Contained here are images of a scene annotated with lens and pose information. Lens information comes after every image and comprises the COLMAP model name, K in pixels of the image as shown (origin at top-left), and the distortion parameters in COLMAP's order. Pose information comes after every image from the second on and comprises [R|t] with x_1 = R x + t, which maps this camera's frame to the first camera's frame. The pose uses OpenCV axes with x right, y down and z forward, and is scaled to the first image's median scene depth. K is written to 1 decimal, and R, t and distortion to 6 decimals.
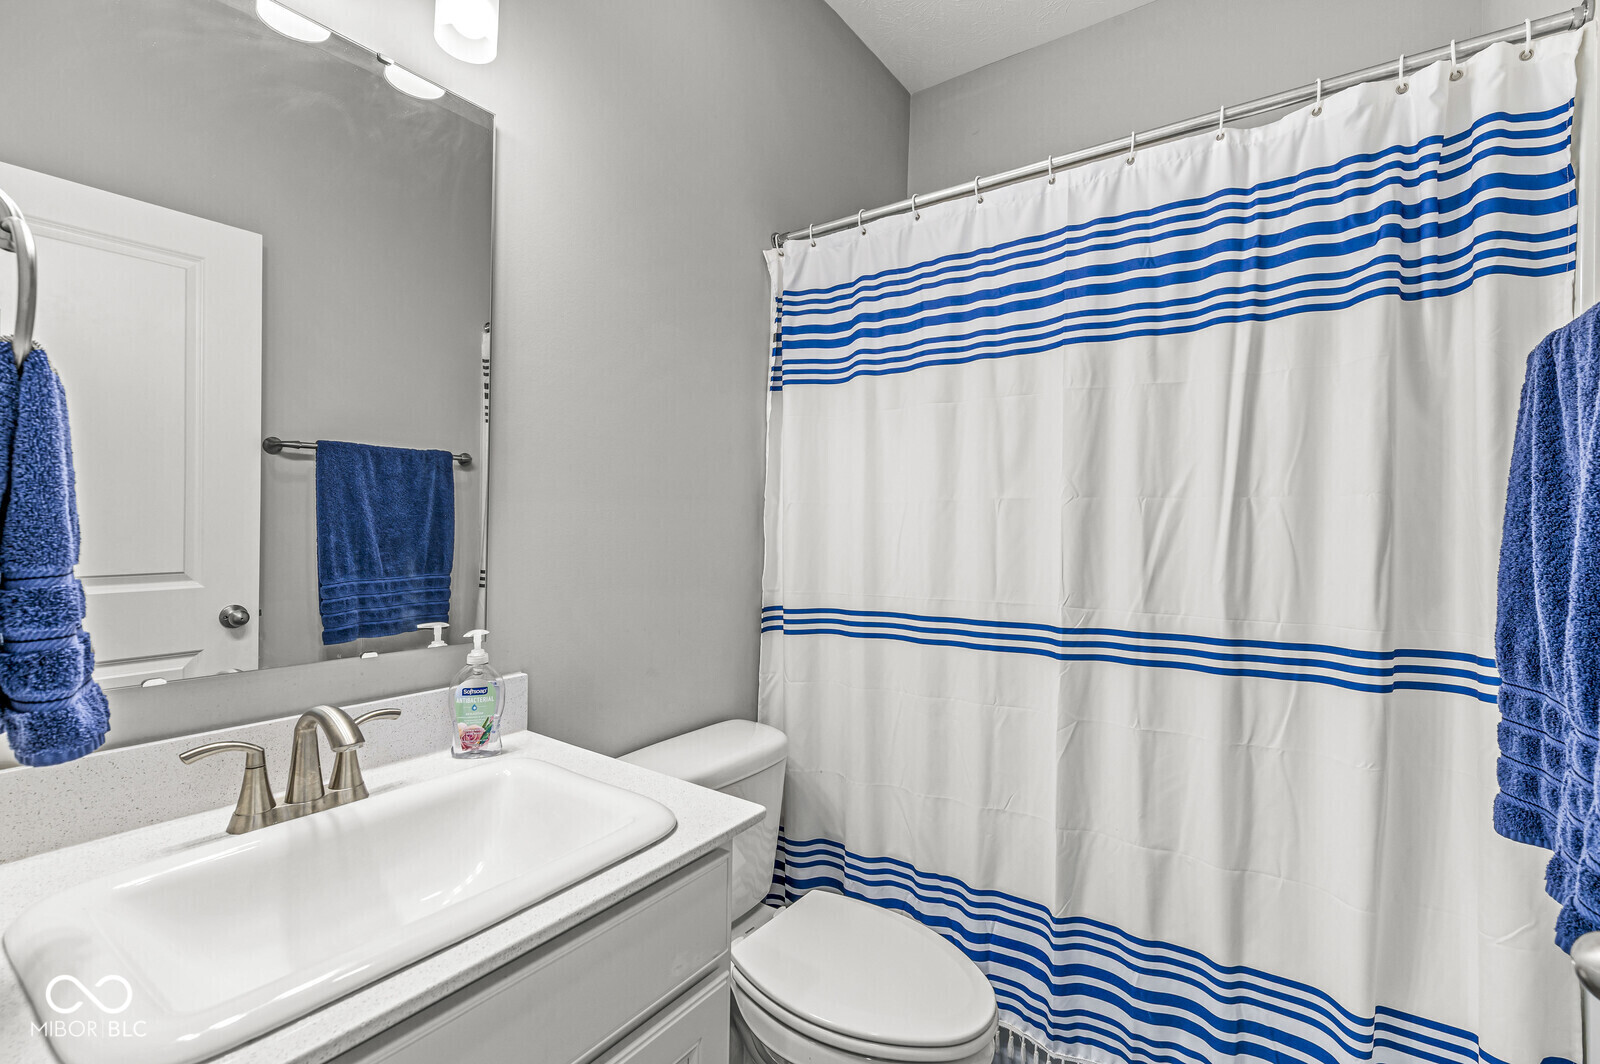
lens RADIAL K [[700.3, 0, 806.3], [0, 700.3, 522.0], [0, 0, 1]] dist [0.001761, 0.000036]
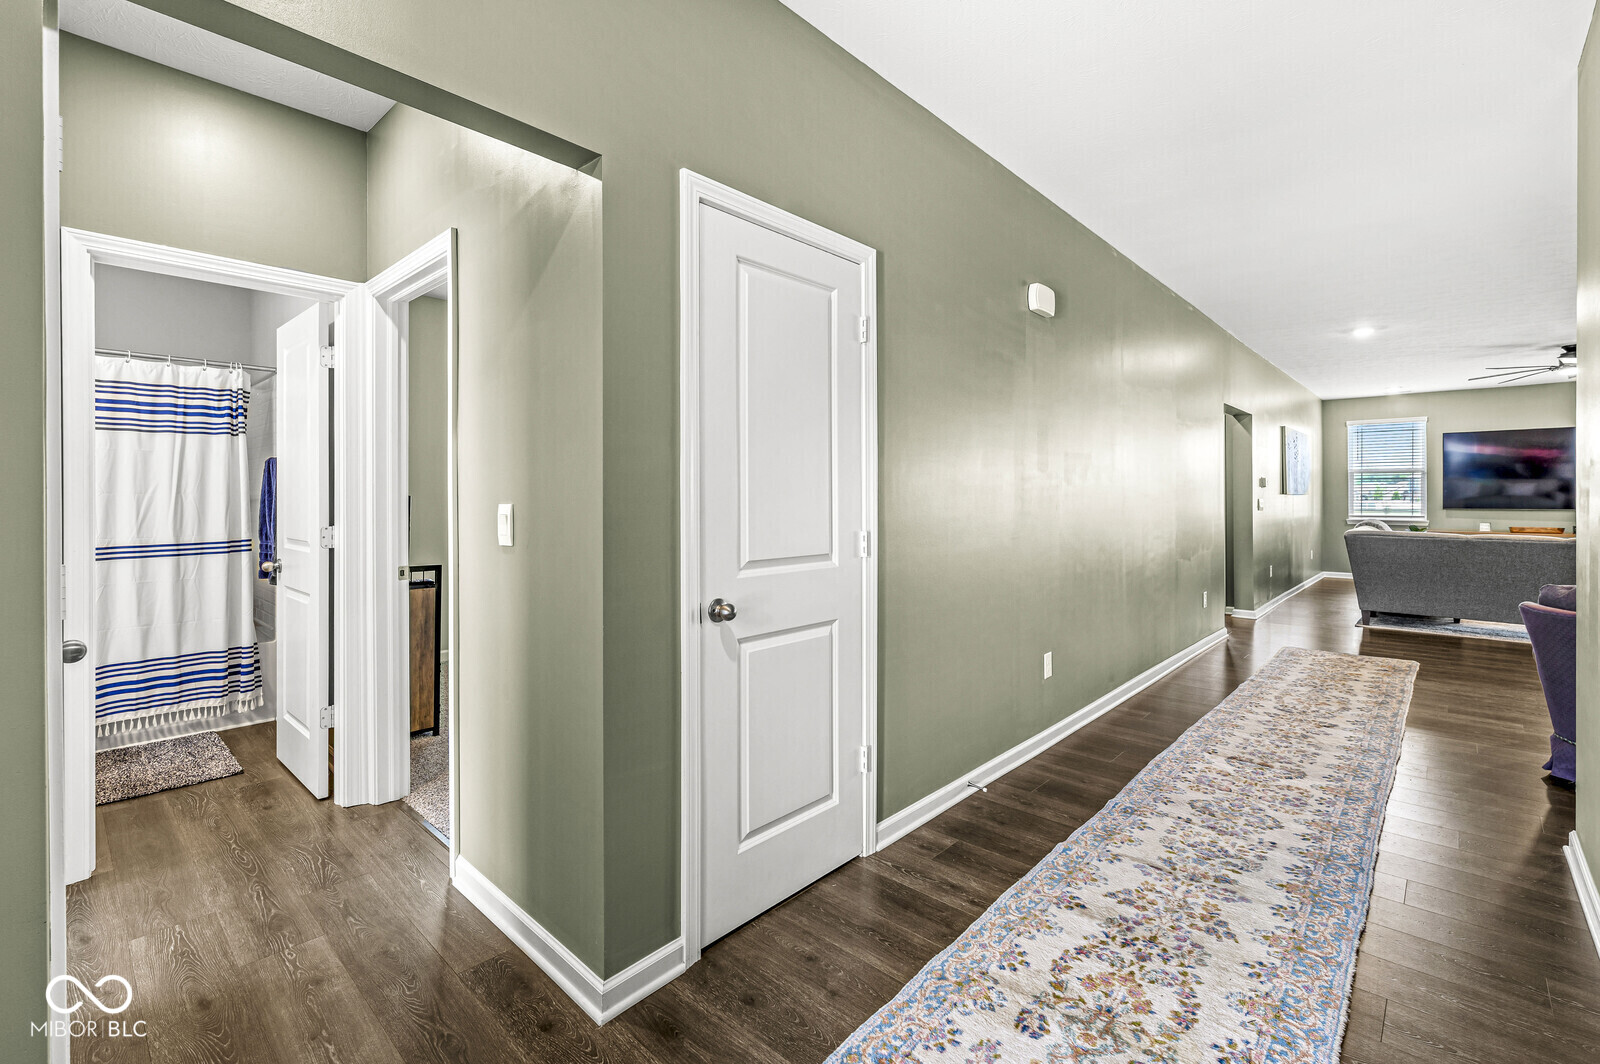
lens RADIAL K [[700.3, 0, 784.3], [0, 700.3, 492.0], [0, 0, 1]] dist [0.001761, 0.000036]
pose [[0.146984, -0.004434, 0.989129, -1.873342], [0.008509, 0.999959, 0.003218, -0.032681], [-0.989102, 0.007943, 0.147015, -1.896286]]
